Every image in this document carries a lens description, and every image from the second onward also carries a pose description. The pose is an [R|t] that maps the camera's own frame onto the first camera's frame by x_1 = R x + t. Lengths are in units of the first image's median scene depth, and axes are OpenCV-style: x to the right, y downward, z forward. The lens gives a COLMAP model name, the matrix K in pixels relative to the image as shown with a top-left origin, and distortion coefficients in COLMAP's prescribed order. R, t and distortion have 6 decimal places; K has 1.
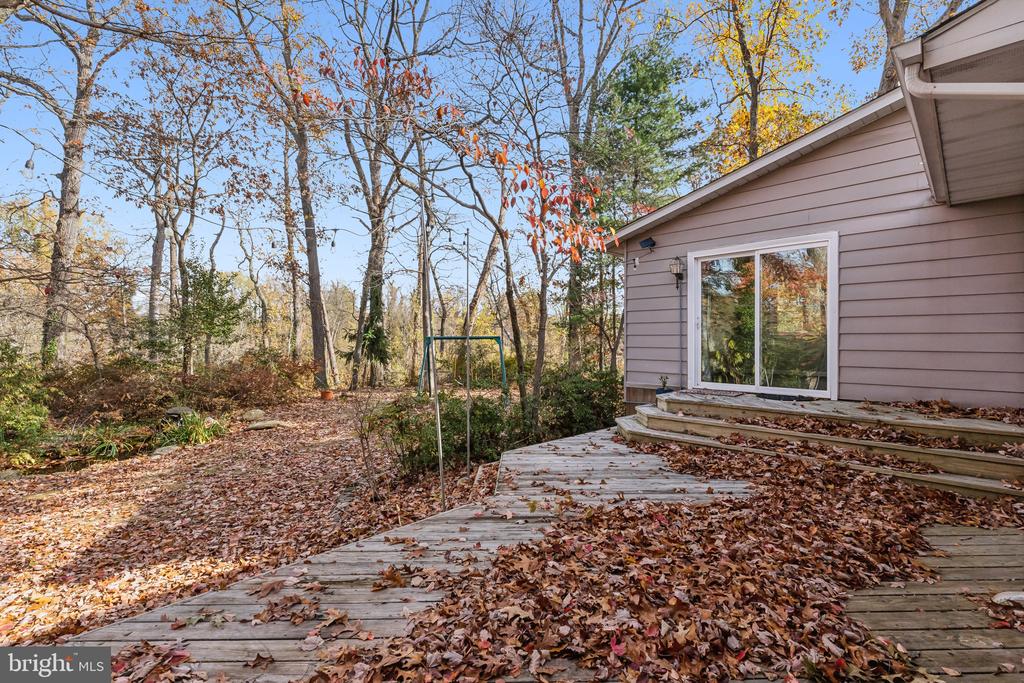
lens RADIAL K [[461.7, 0, 512.4], [0, 461.7, 355.1], [0, 0, 1]] dist [0.000467, -0.000187]
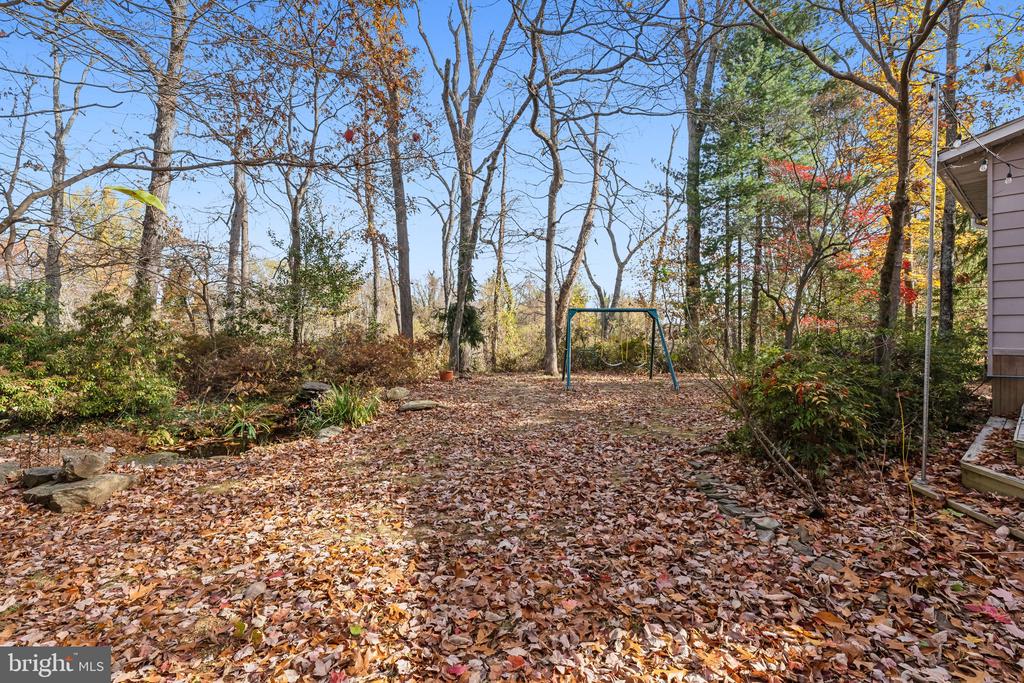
lens RADIAL K [[469.6, 0, 513.6], [0, 469.6, 346.0], [0, 0, 1]] dist [-0.001969, -0.000245]
pose [[0.997894, 0.010247, -0.064052, -0.245240], [-0.010824, 0.999904, -0.008662, 0.040784], [0.063958, 0.009337, 0.997909, 0.143383]]
